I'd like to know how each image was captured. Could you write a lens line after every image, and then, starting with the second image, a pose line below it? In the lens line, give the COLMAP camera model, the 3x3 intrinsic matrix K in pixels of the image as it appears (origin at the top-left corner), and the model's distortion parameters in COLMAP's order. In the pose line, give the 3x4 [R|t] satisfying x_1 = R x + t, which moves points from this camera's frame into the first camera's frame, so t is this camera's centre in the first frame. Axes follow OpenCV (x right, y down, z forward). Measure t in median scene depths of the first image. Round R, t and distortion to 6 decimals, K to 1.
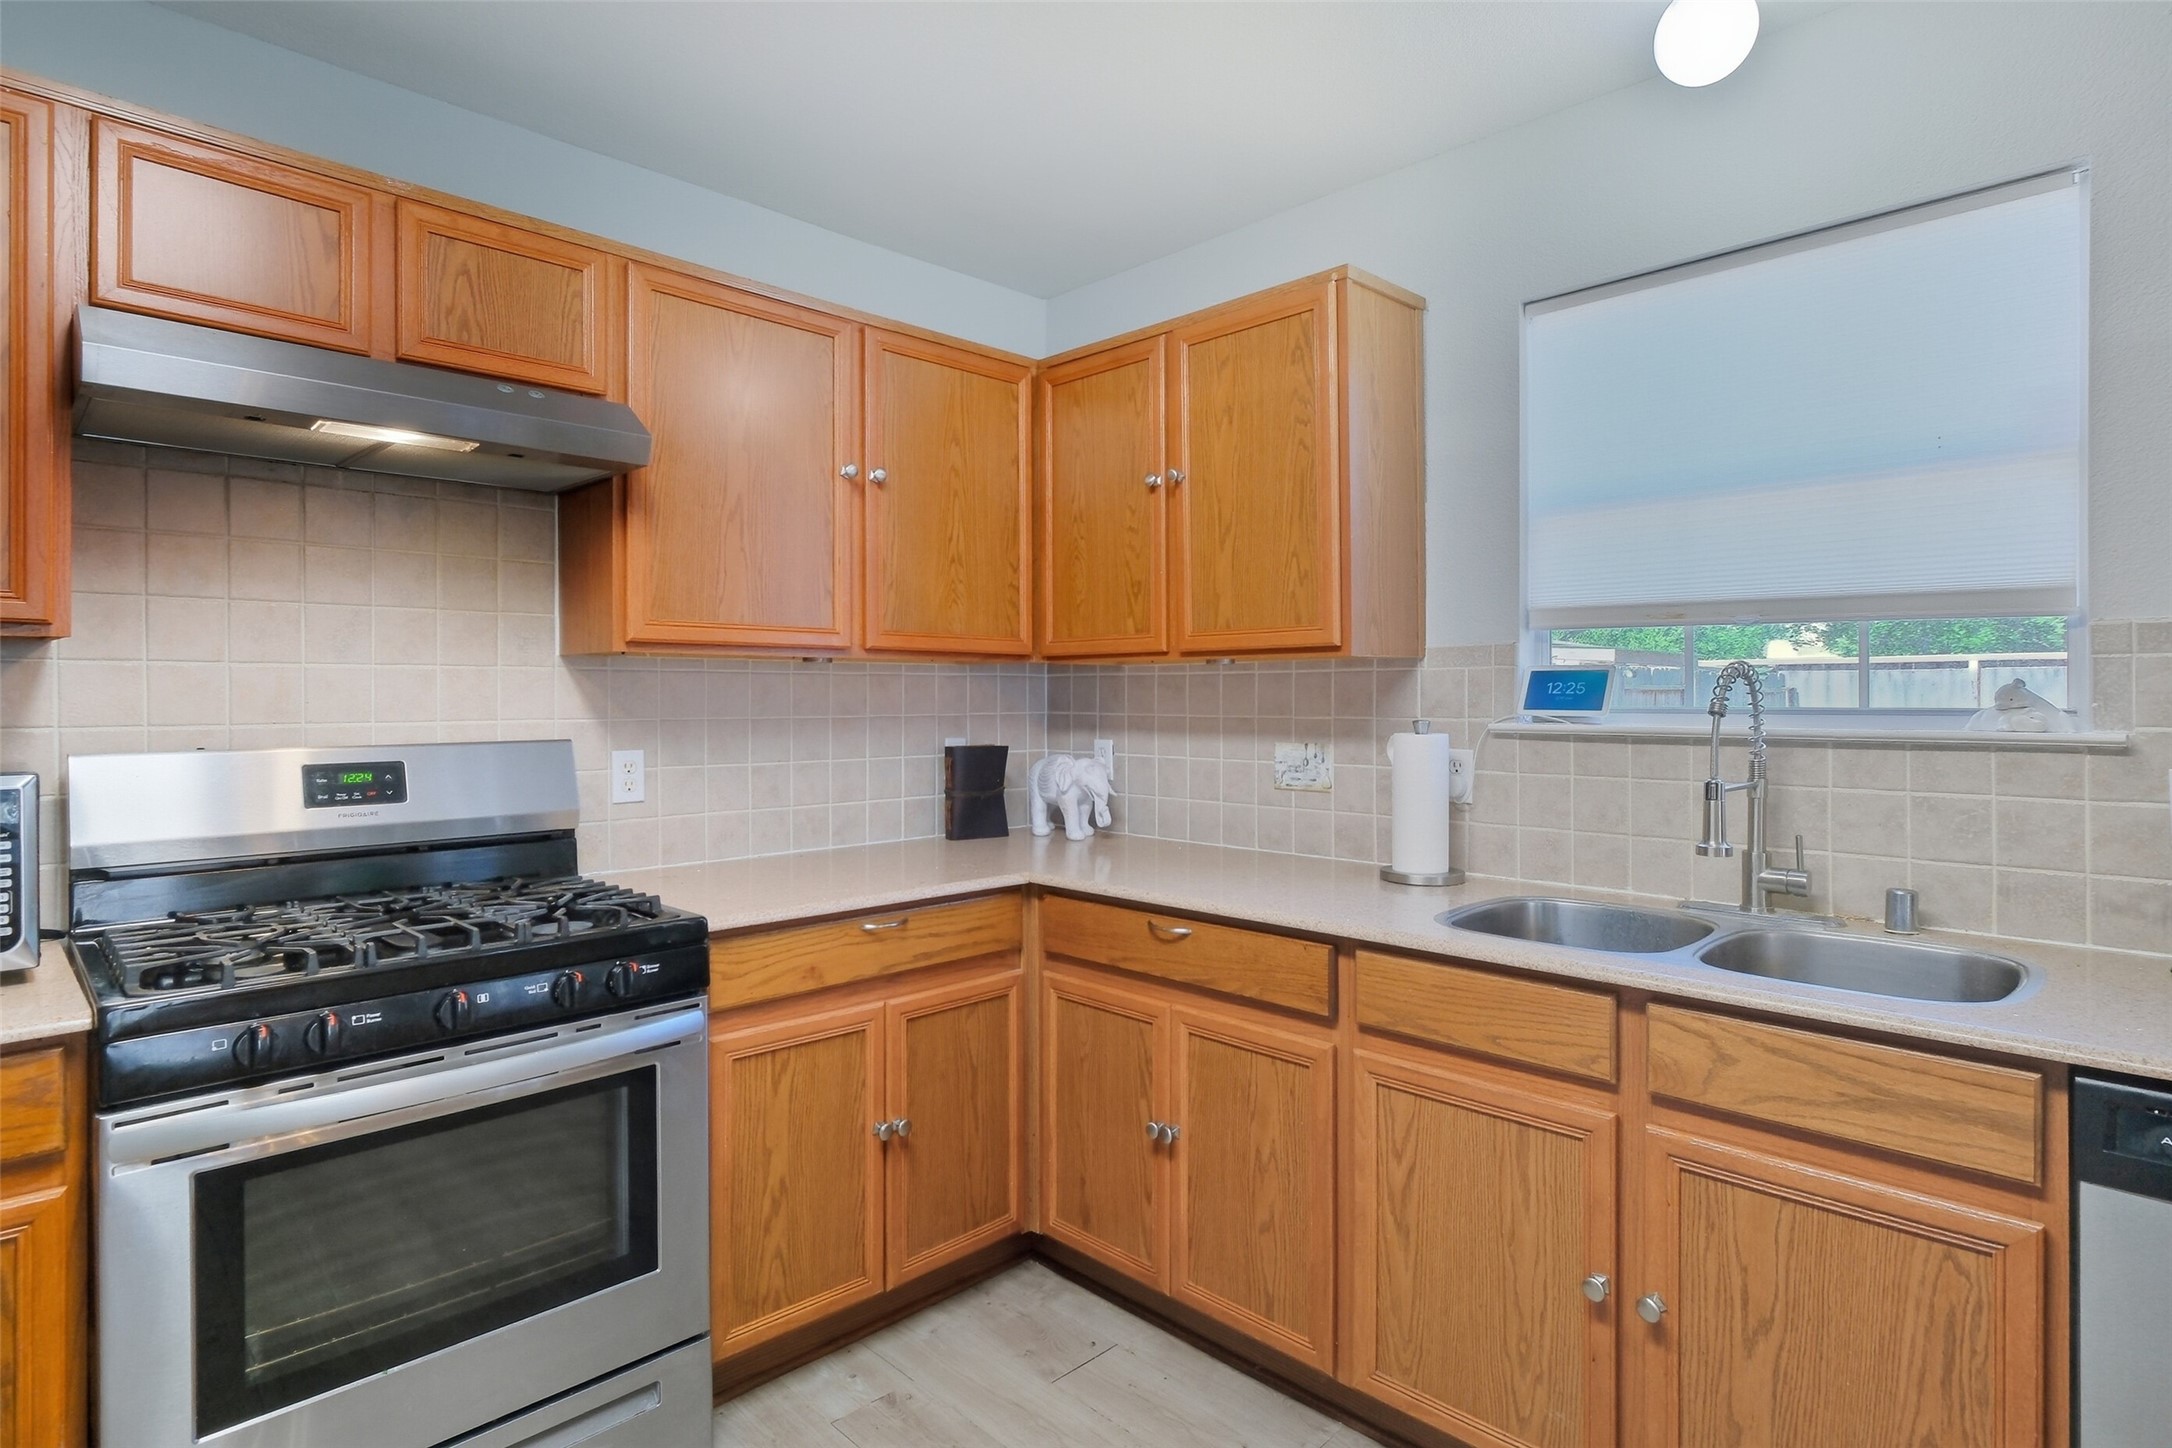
lens RADIAL K [[1135.9, 0, 1091.4], [0, 1135.9, 703.0], [0, 0, 1]] dist [0.003863, 0.000443]
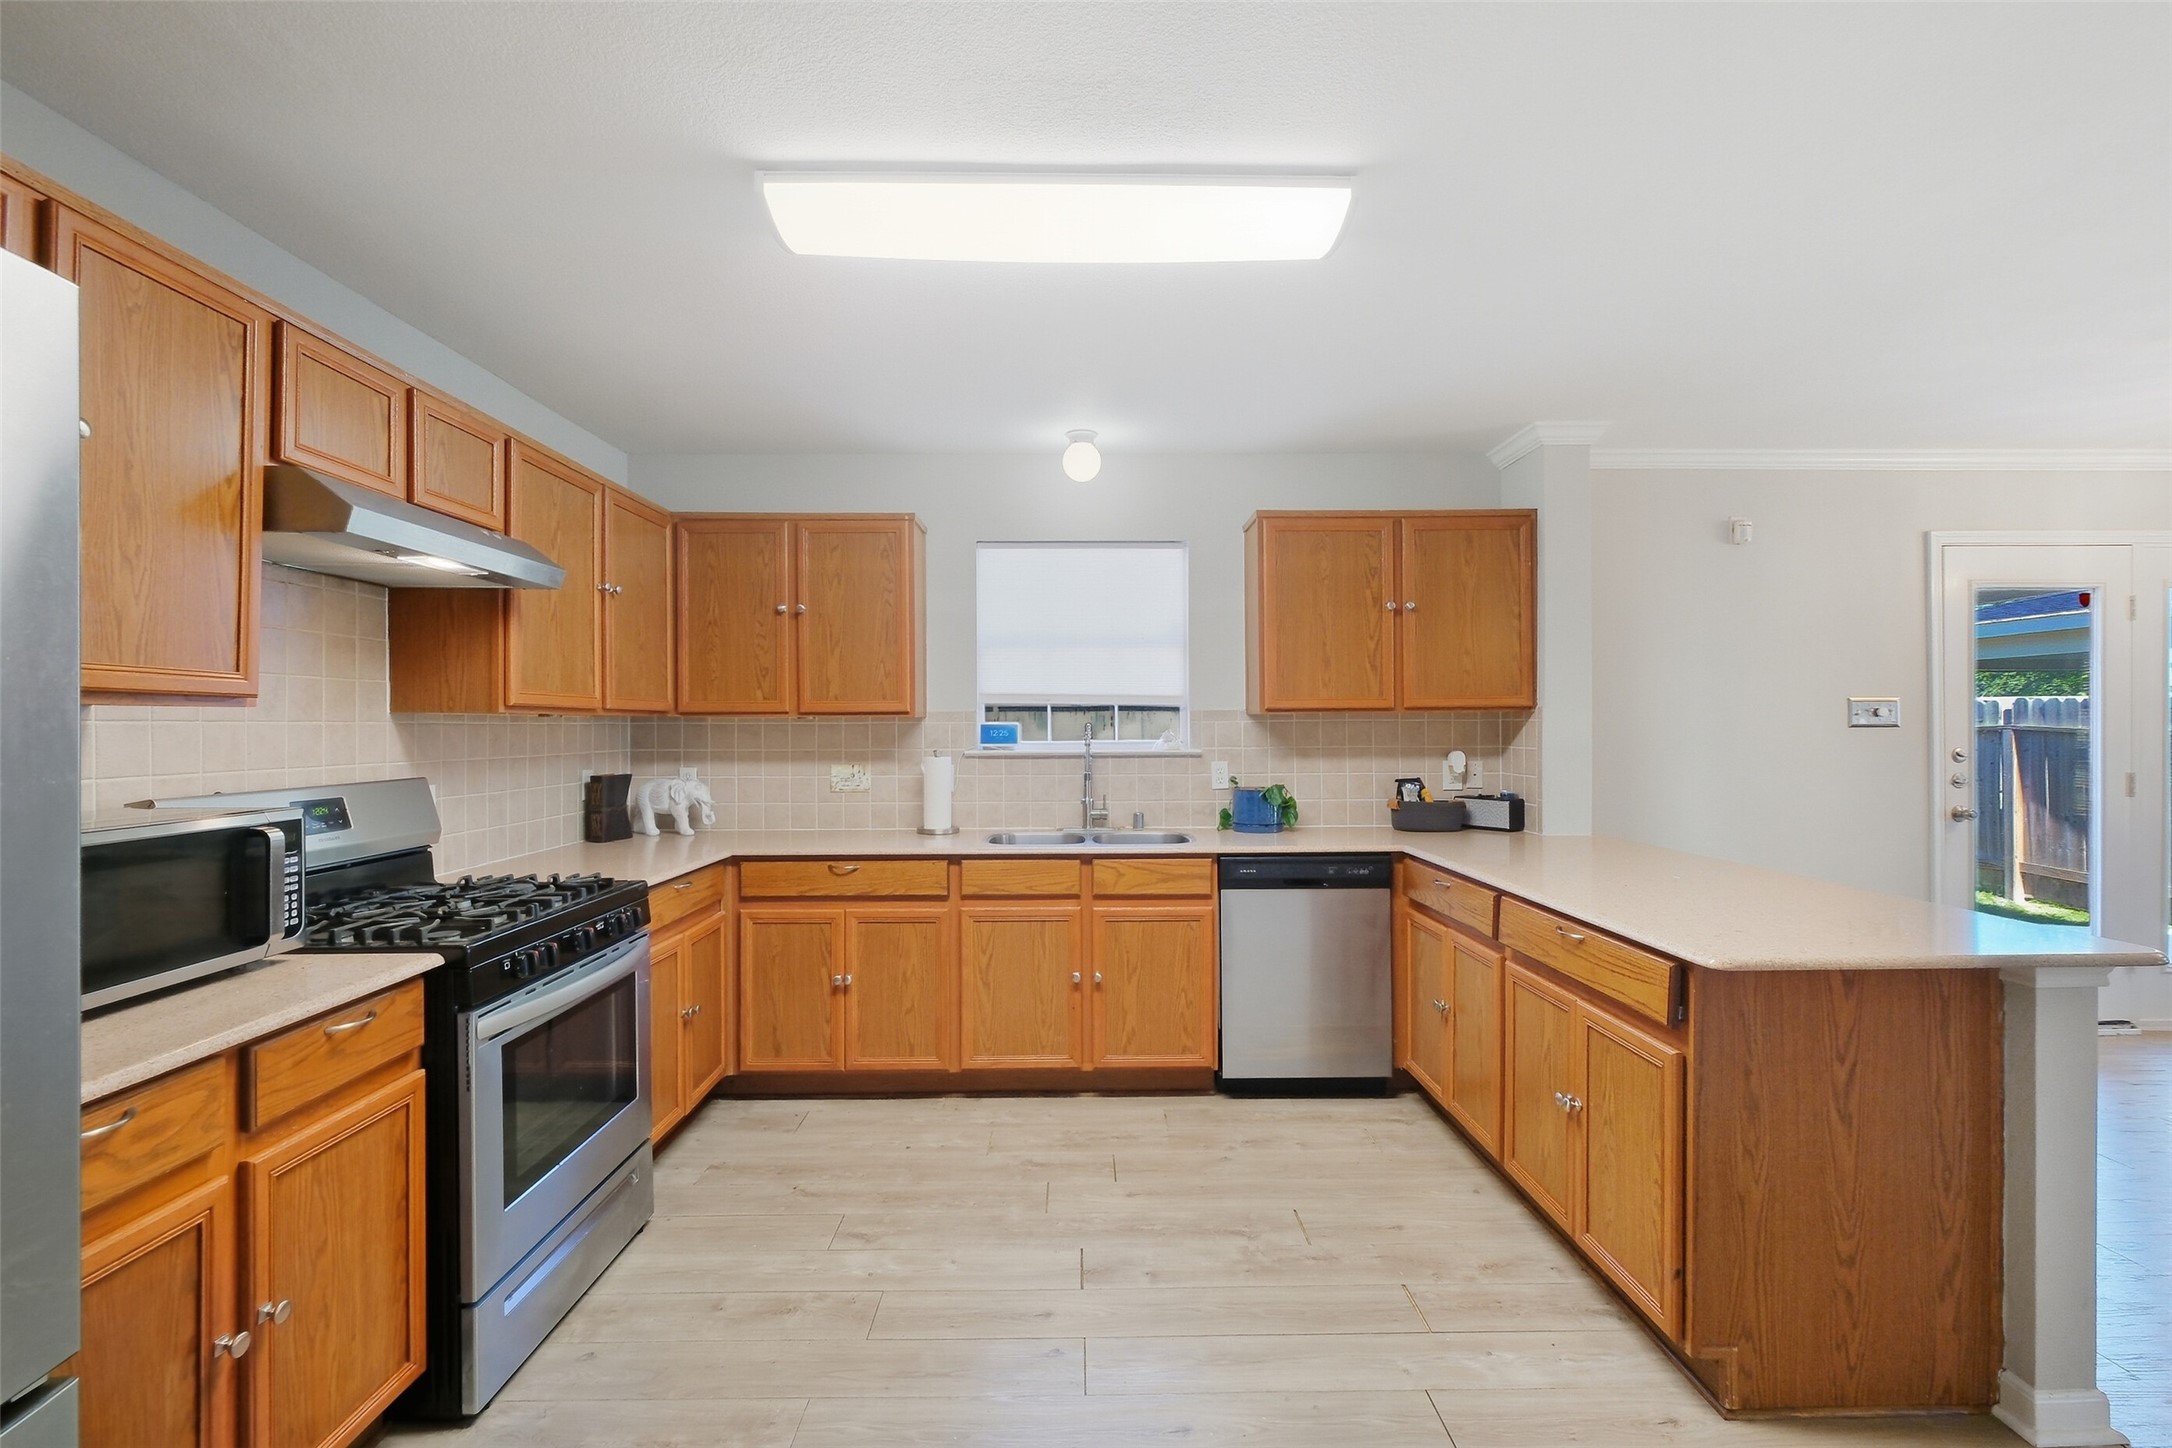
lens RADIAL K [[971.7, 0, 1094.7], [0, 971.7, 717.5], [0, 0, 1]] dist [-0.001715, 0.000145]
pose [[0.690616, 0.003999, 0.723211, -0.754370], [0.007234, 0.999896, -0.012437, -0.018313], [-0.723186, 0.013821, 0.690515, -0.353882]]
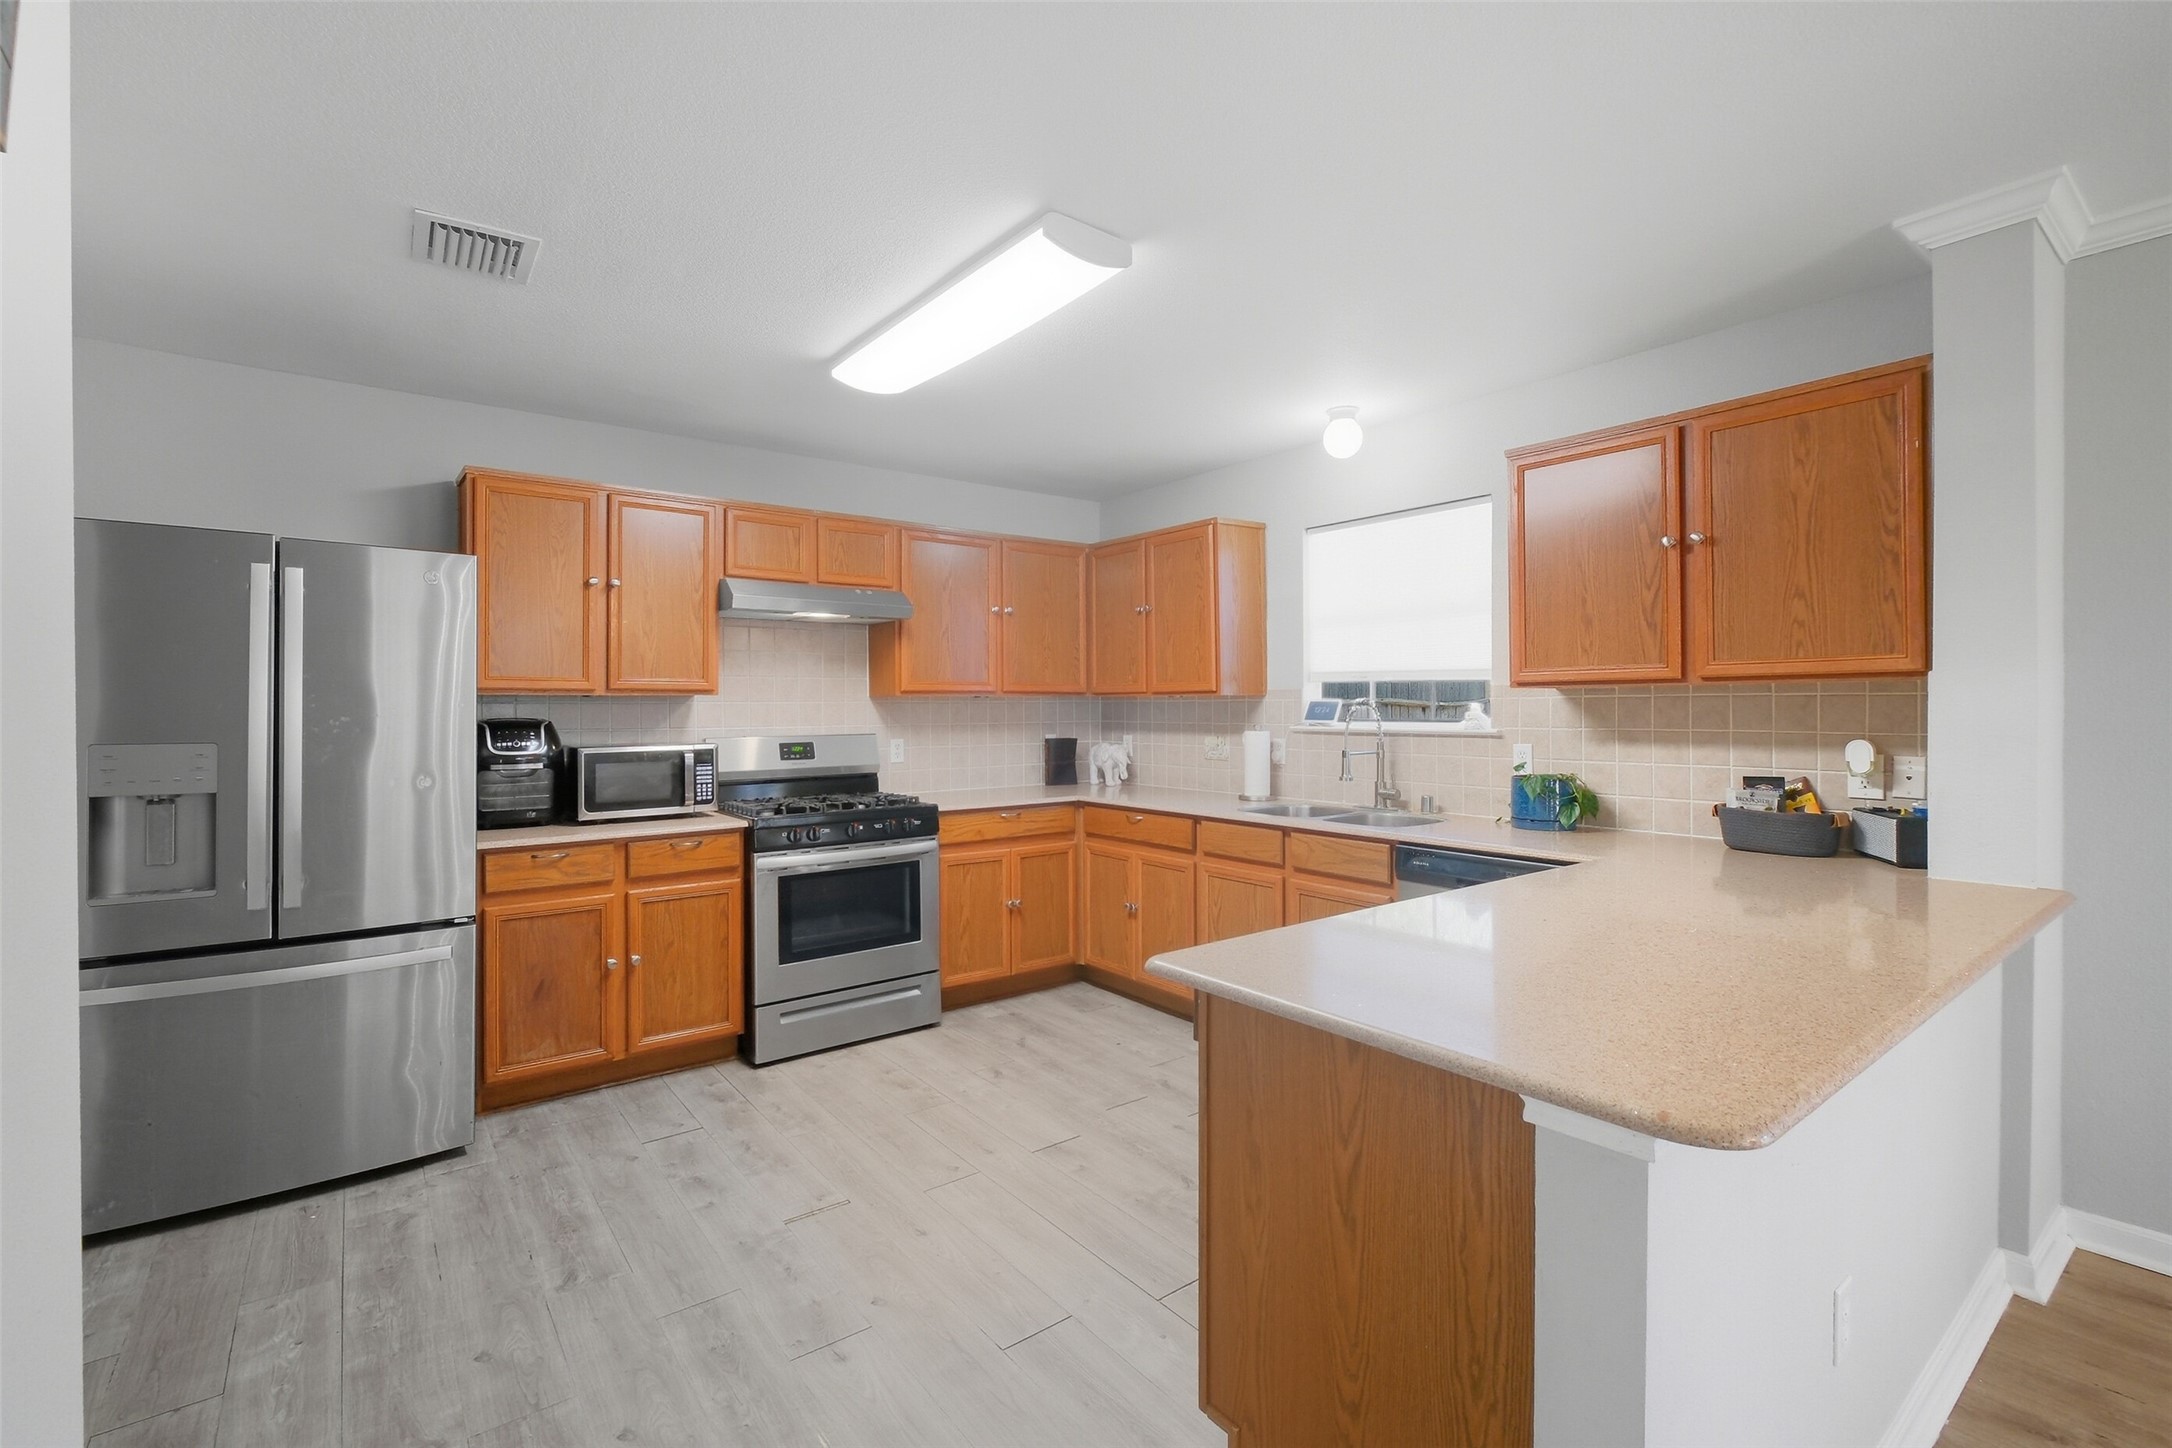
lens RADIAL K [[971.7, 0, 1094.7], [0, 971.7, 717.5], [0, 0, 1]] dist [-0.001715, 0.000145]
pose [[0.992411, -0.001715, -0.122955, 0.220368], [0.002437, 0.999981, 0.005725, -0.010460], [0.122943, -0.005981, 0.992396, -0.890549]]
